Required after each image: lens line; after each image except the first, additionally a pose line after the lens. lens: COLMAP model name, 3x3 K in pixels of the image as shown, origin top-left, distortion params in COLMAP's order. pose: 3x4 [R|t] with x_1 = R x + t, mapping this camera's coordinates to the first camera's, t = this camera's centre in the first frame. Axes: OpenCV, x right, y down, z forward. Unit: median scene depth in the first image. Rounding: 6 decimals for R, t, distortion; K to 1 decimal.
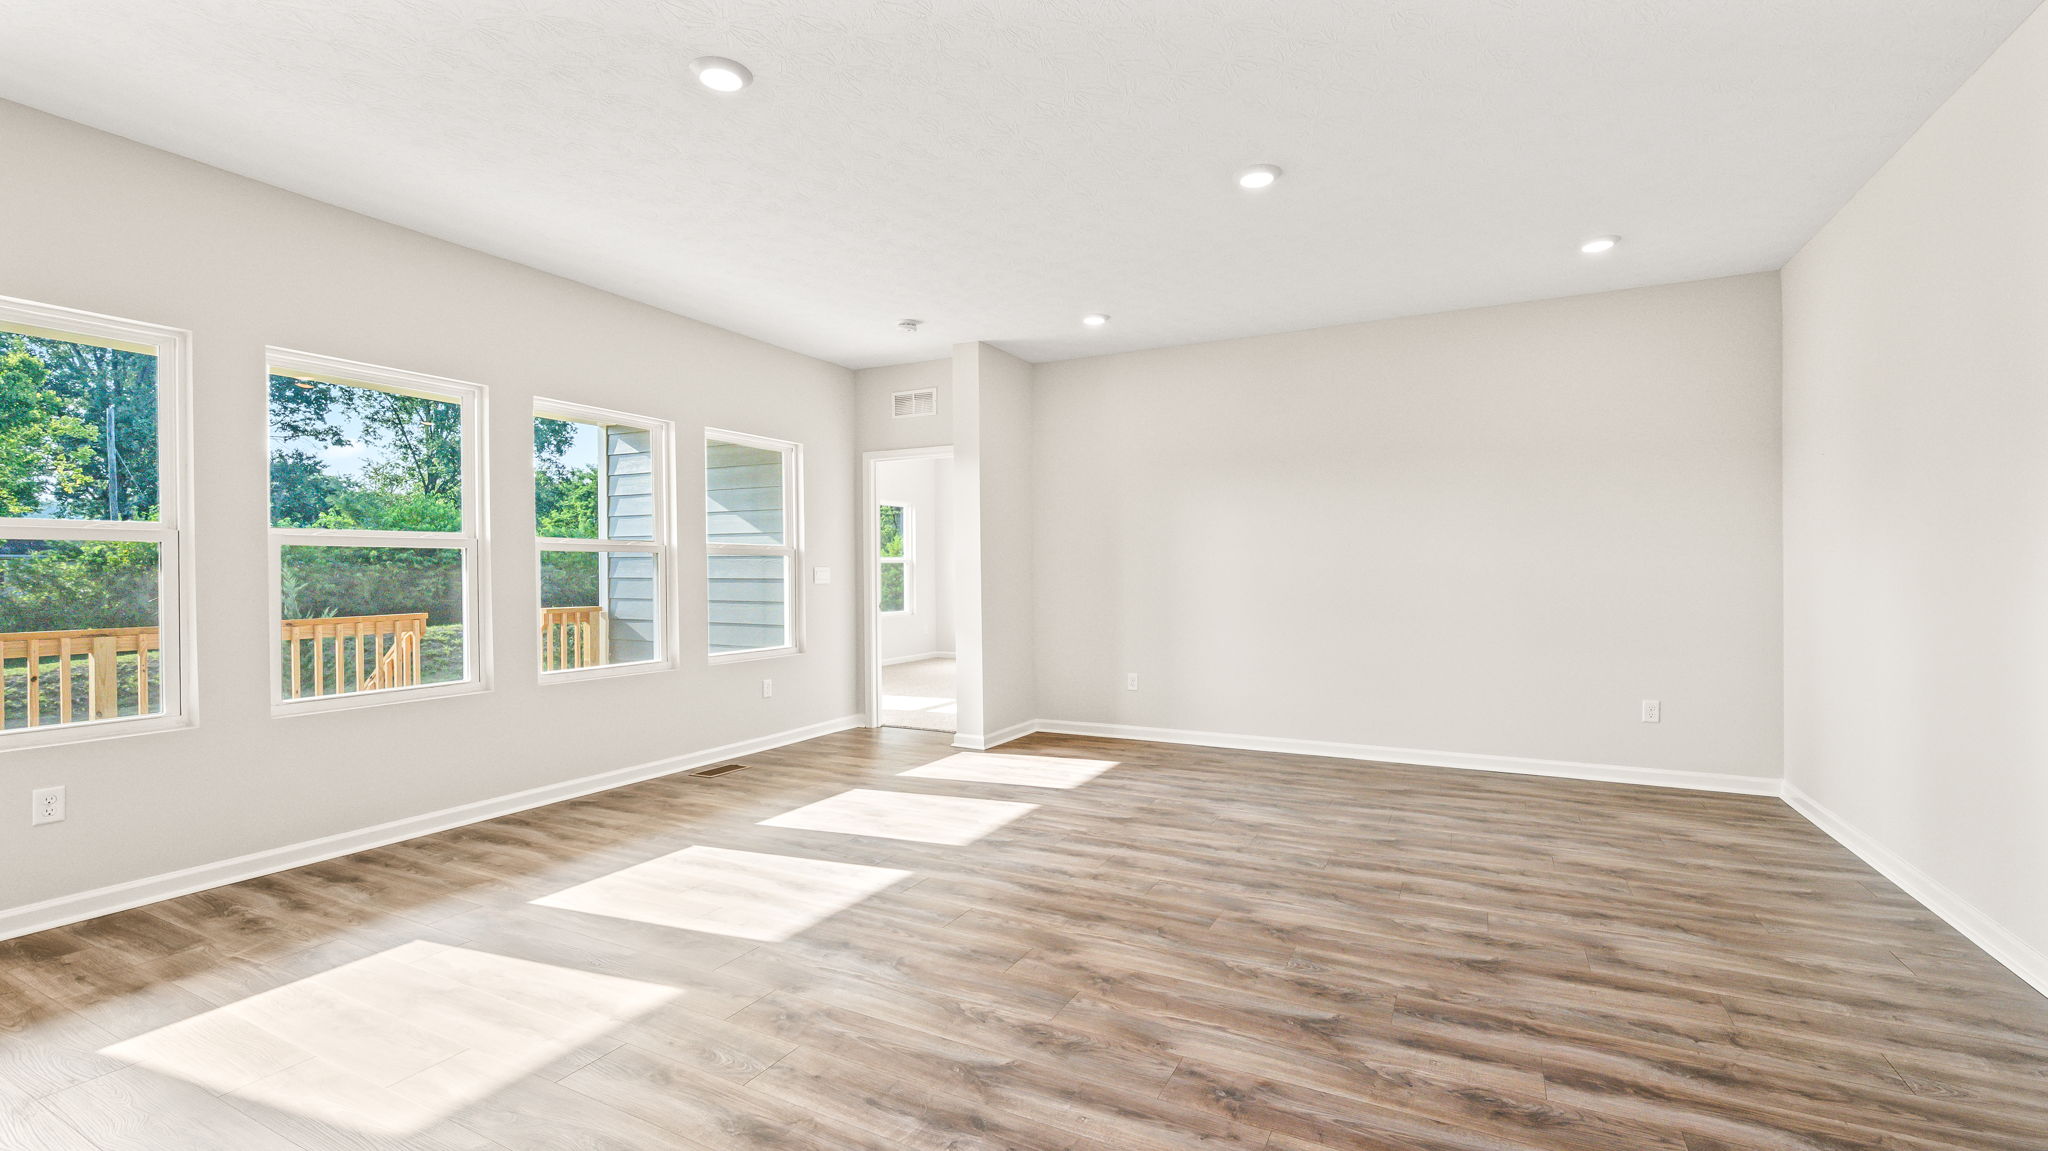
lens RADIAL K [[869.7, 0, 1006.2], [0, 869.7, 588.4], [0, 0, 1]] dist [-0.003619, -0.000084]
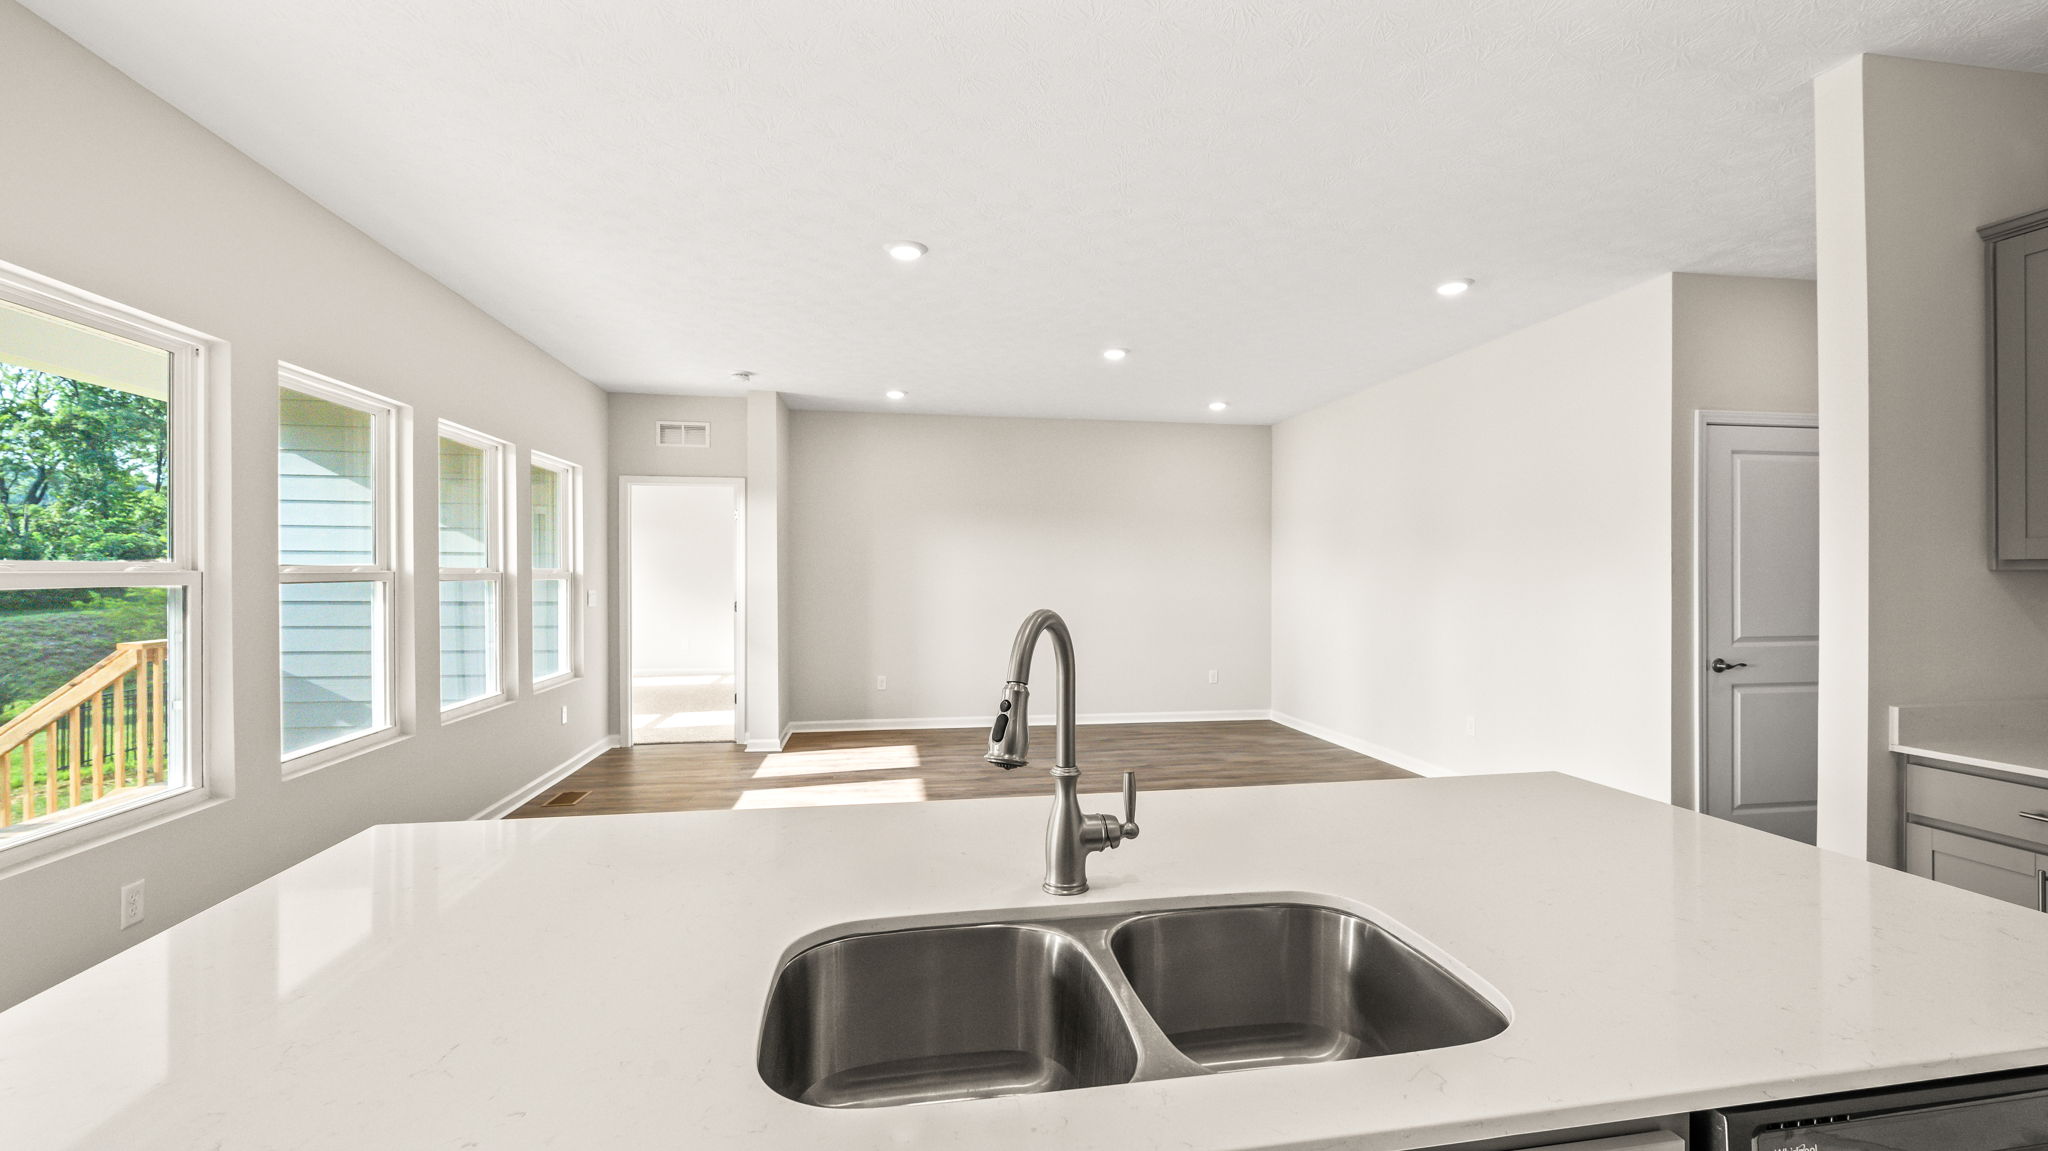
lens RADIAL K [[869.7, 0, 1028.8], [0, 869.7, 587.1], [0, 0, 1]] dist [-0.003619, -0.000084]
pose [[0.800344, -0.005997, 0.599511, -0.422439], [0.007955, 0.999968, -0.000617, -0.024360], [-0.599489, 0.005263, 0.800366, -0.095933]]
